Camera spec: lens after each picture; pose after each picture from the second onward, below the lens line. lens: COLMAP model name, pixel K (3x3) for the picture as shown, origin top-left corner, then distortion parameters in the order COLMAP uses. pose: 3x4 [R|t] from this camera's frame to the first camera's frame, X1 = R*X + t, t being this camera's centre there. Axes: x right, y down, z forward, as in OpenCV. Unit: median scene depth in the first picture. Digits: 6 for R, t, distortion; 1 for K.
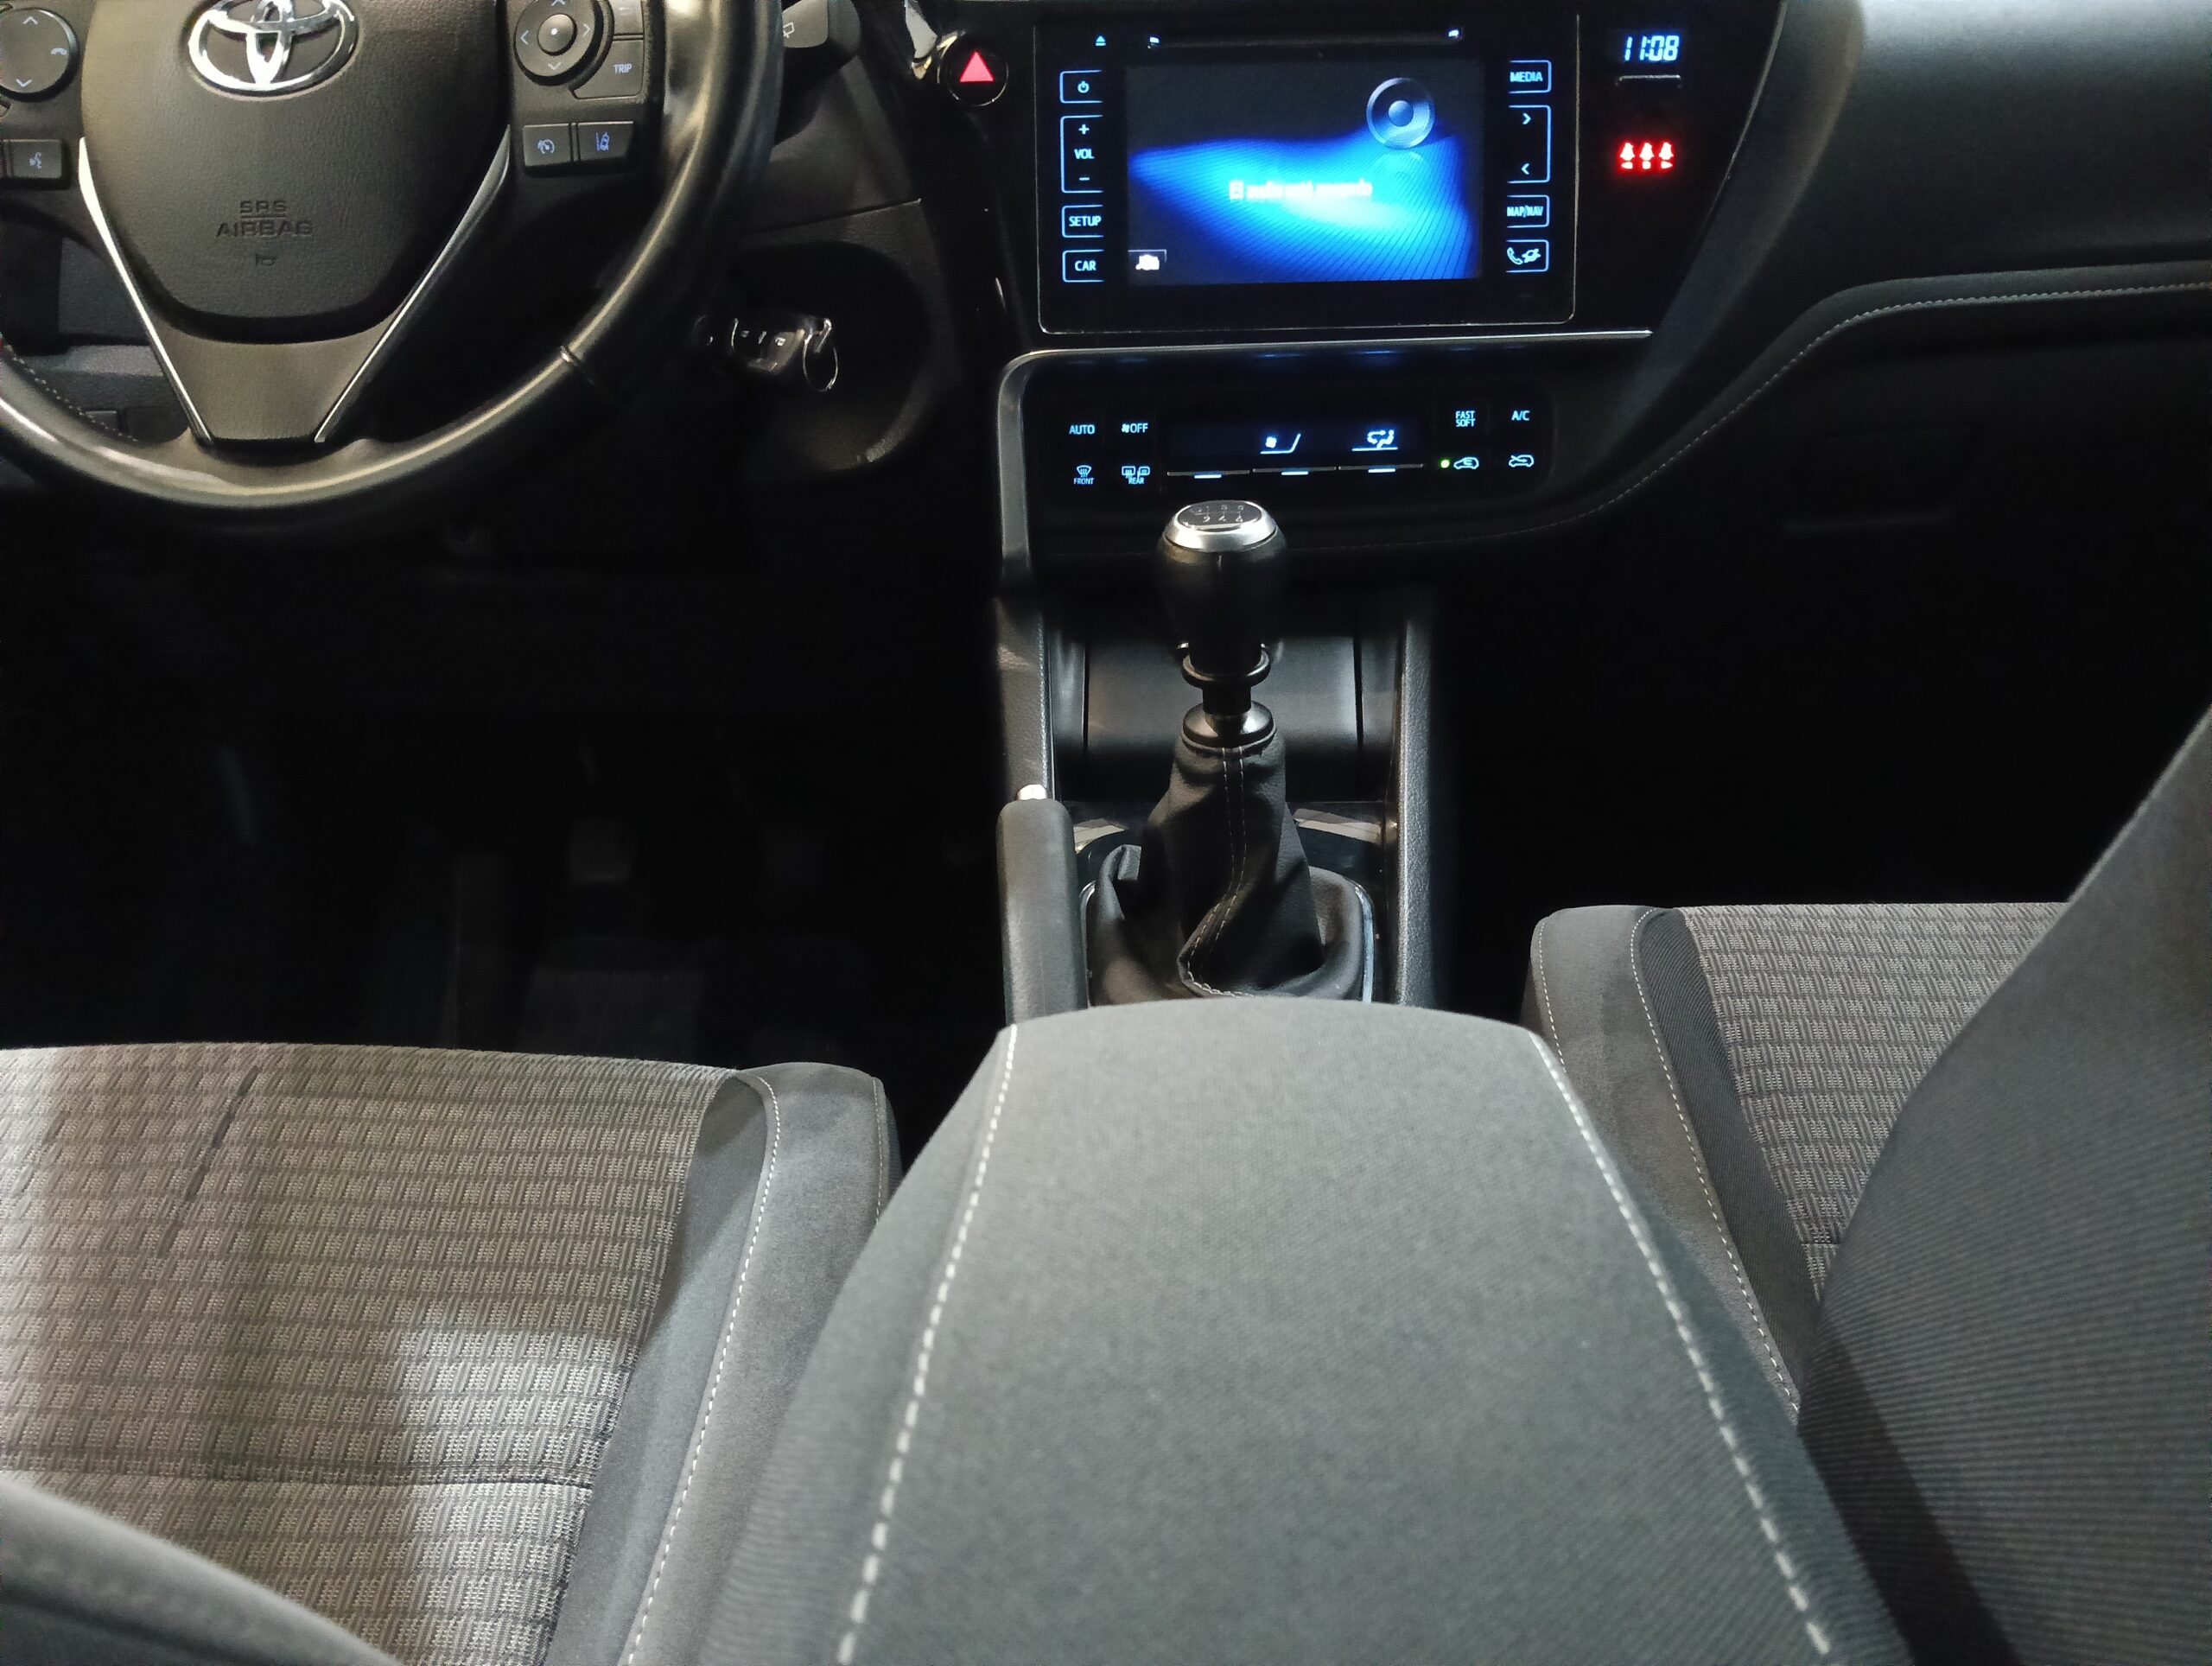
lens RADIAL K [[1715.3, 0, 1106.3], [0, 1715.3, 865.6], [0, 0, 1]] dist [0.004450, -0.066716]
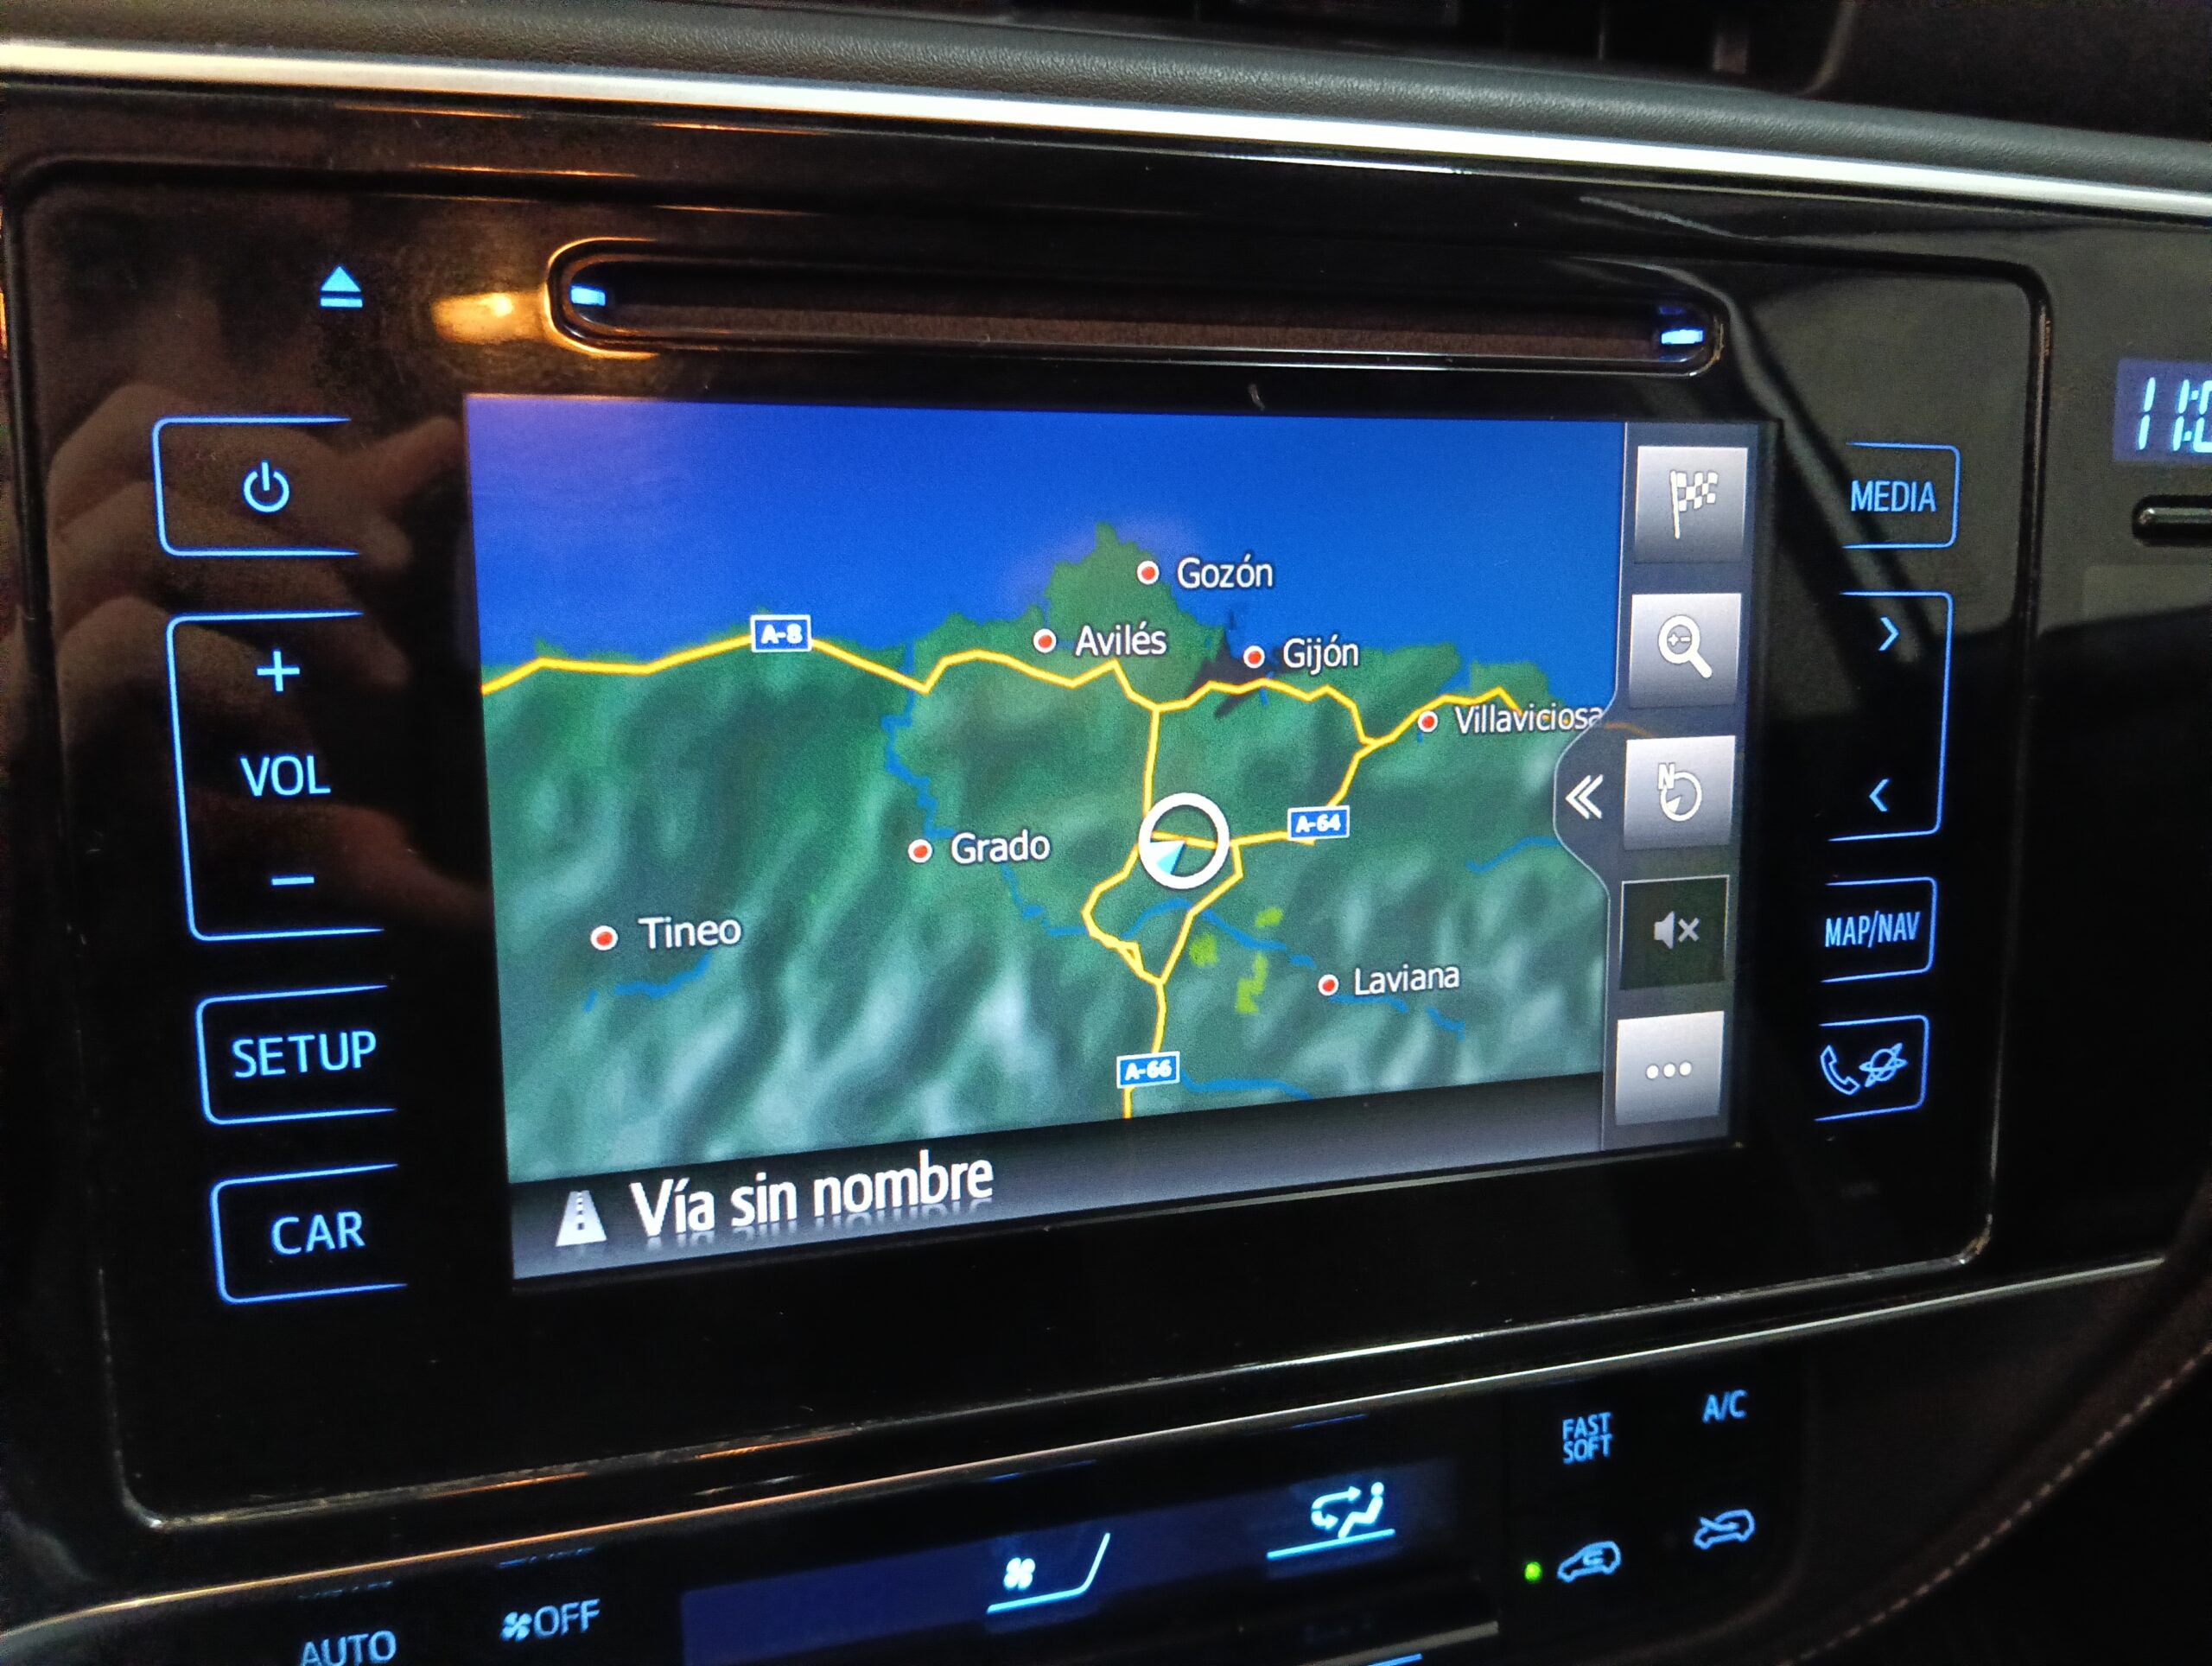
lens RADIAL K [[1833.0, 0, 1106.0], [0, 1833.0, 833.0], [0, 0, 1]] dist [-0.035933, 0.002362]
pose [[0.939850, -0.041595, 0.339044, 0.007179], [0.038858, 0.999134, 0.014860, -0.409847], [-0.339369, -0.000792, 0.940653, 0.742201]]
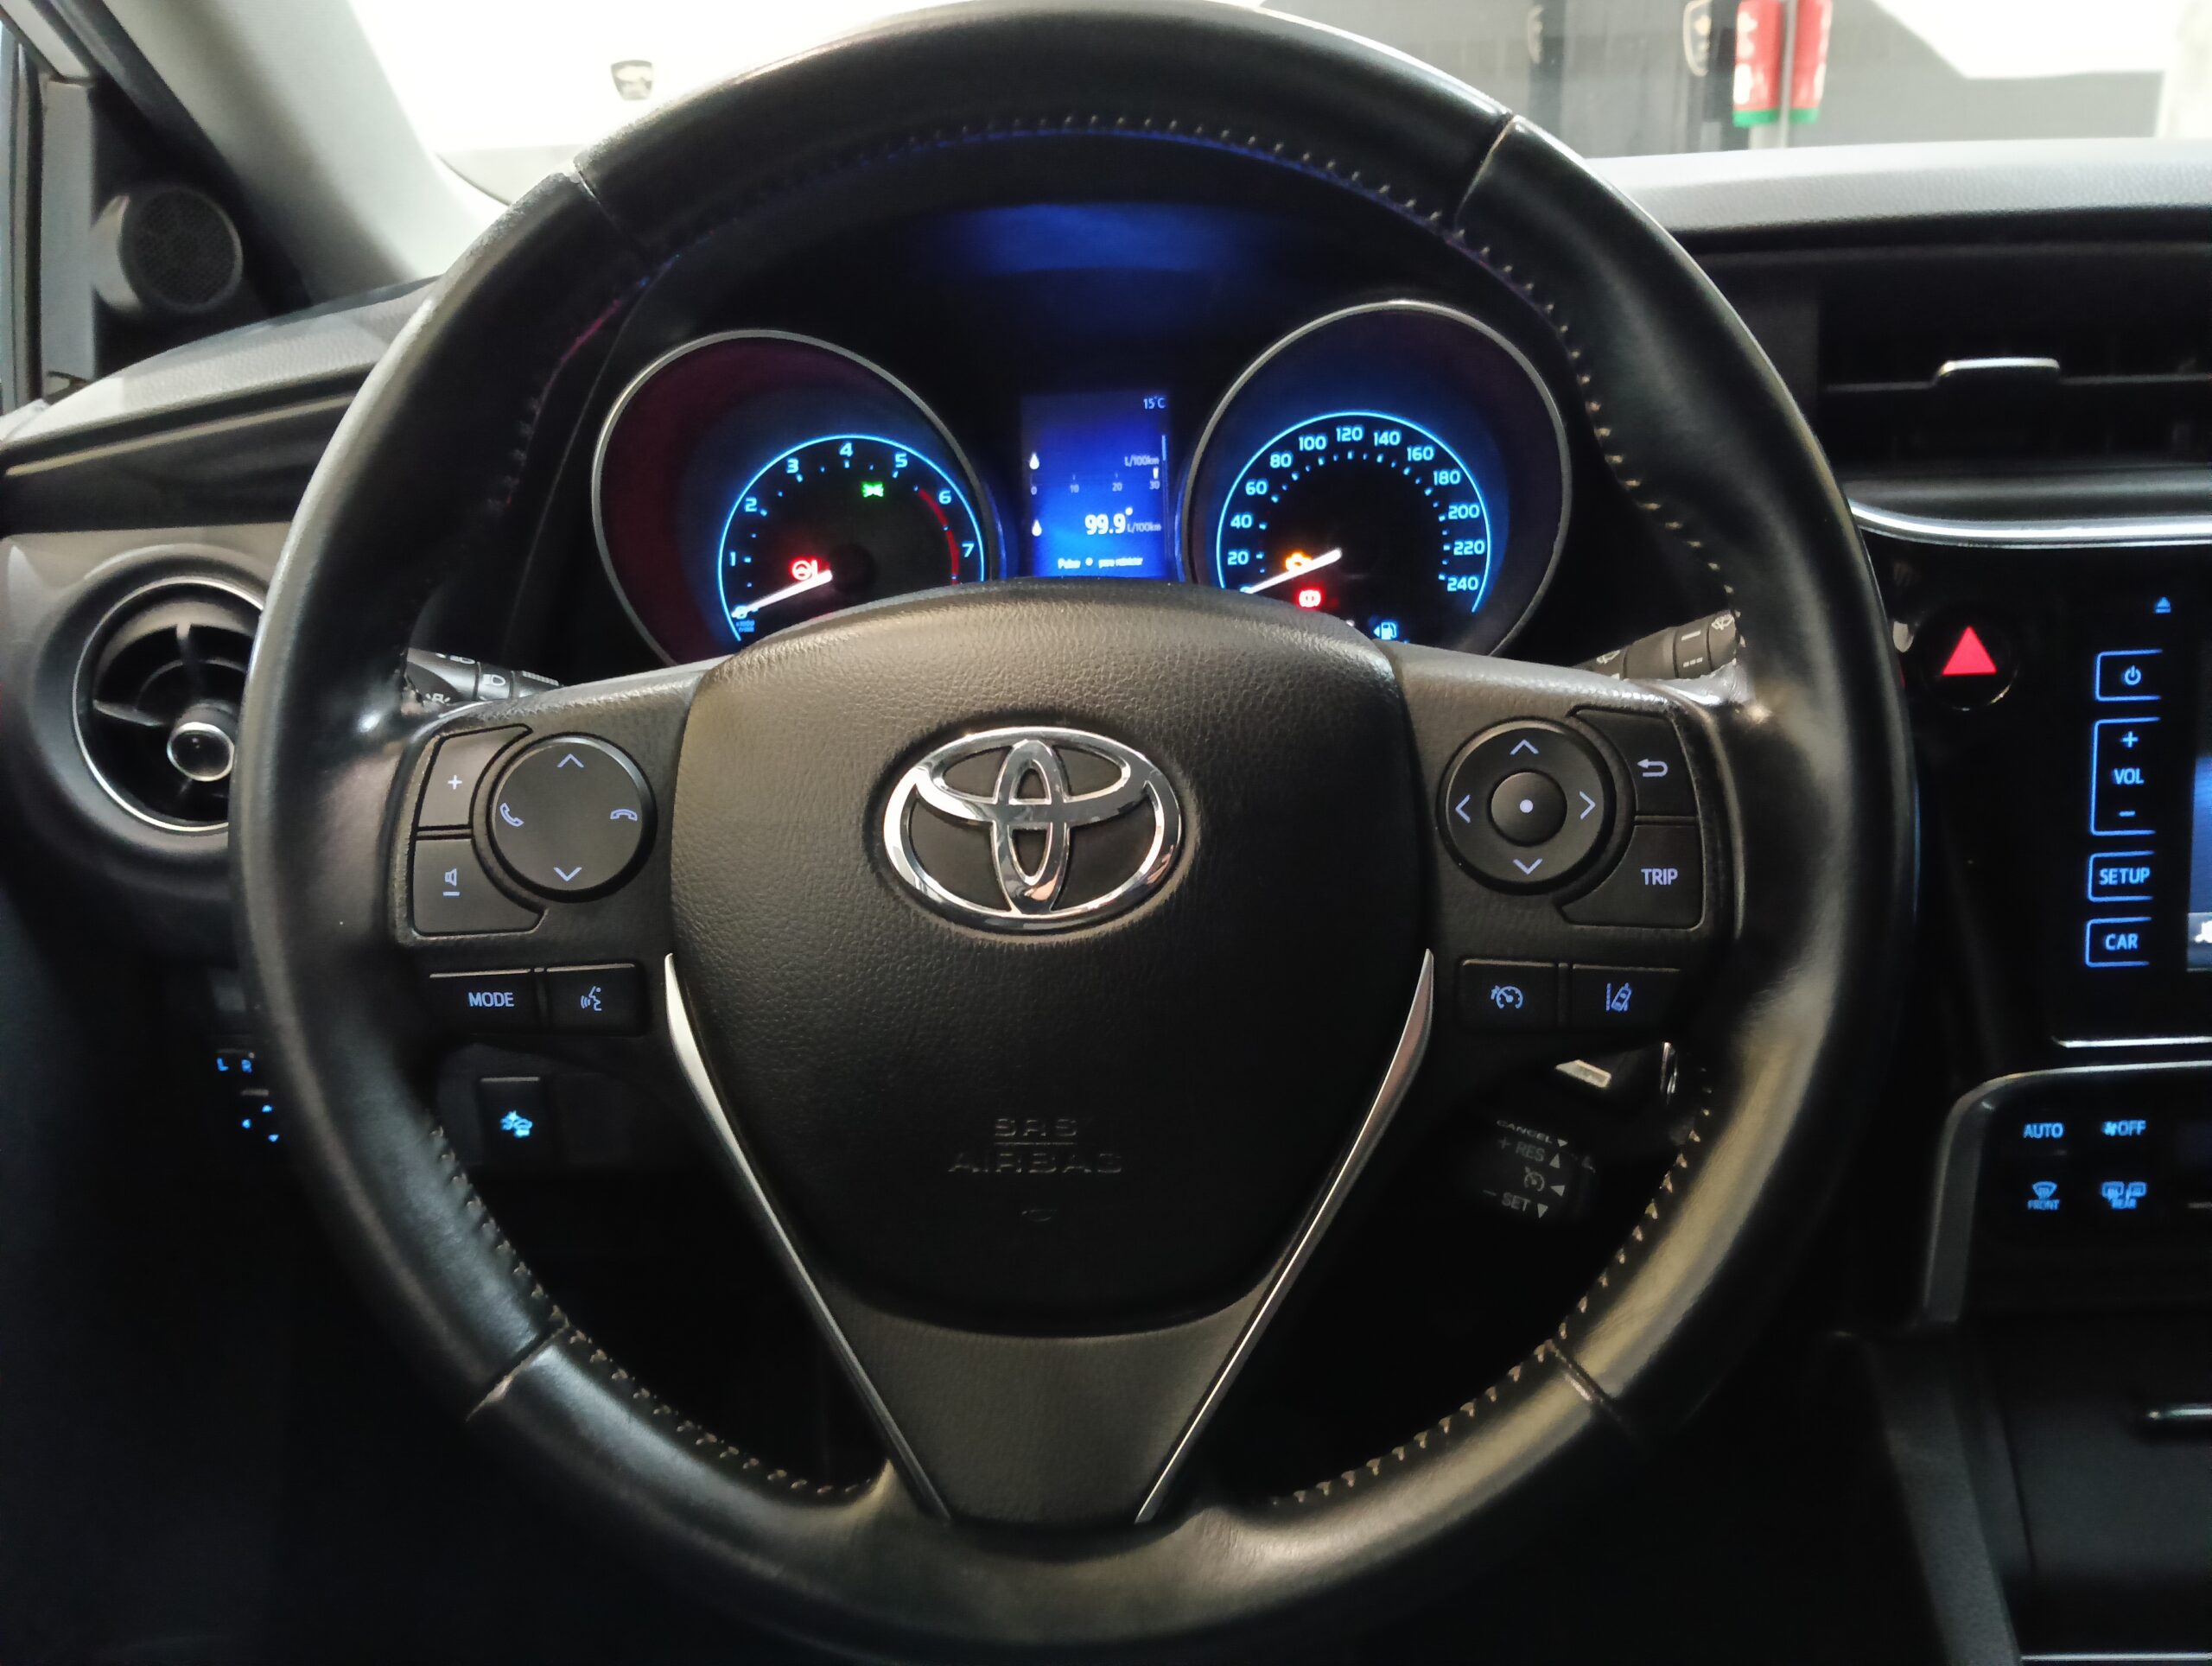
lens RADIAL K [[1777.8, 0, 1118.5], [0, 1777.8, 825.9], [0, 0, 1]] dist [0.052193, -0.134386]
pose [[0.999556, -0.027295, -0.011953, -0.385575], [0.027442, 0.999547, 0.012363, -0.418262], [0.011610, -0.012685, 0.999852, 0.330837]]
